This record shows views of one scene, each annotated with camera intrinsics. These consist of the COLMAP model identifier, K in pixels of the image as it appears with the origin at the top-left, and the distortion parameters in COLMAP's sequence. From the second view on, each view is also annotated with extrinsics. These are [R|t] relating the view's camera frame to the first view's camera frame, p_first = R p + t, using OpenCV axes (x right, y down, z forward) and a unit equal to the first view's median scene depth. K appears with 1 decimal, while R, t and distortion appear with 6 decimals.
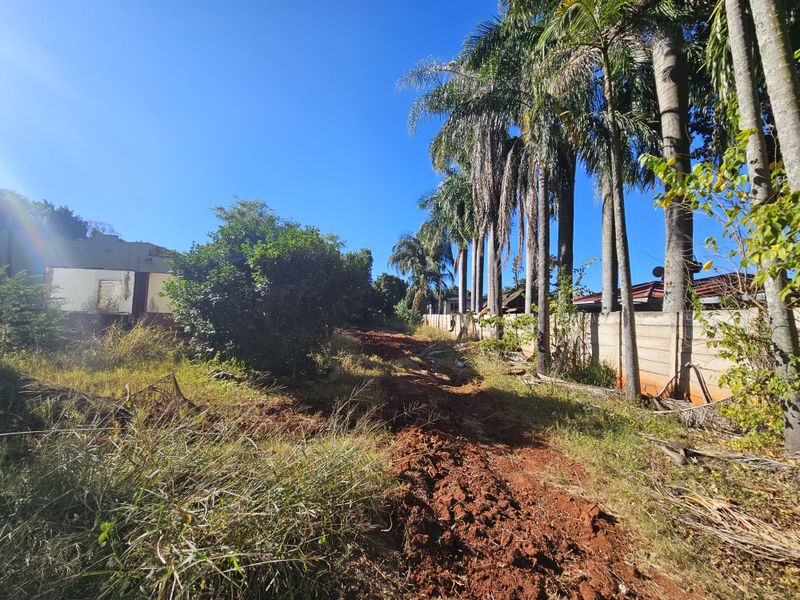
lens RADIAL K [[328.2, 0, 400.0], [0, 328.2, 300.0], [0, 0, 1]] dist [0.000652, 0.000535]
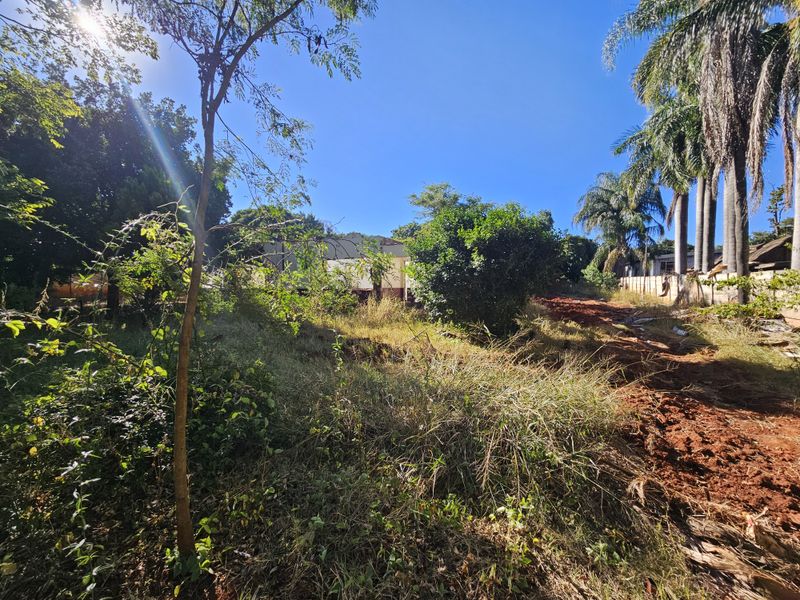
lens RADIAL K [[328.2, 0, 400.0], [0, 328.2, 300.0], [0, 0, 1]] dist [0.000652, 0.000535]
pose [[0.870943, -0.021332, -0.490920, -0.049006], [0.067699, 0.994739, 0.076880, -0.012734], [0.486698, -0.100193, 0.867806, -0.152549]]
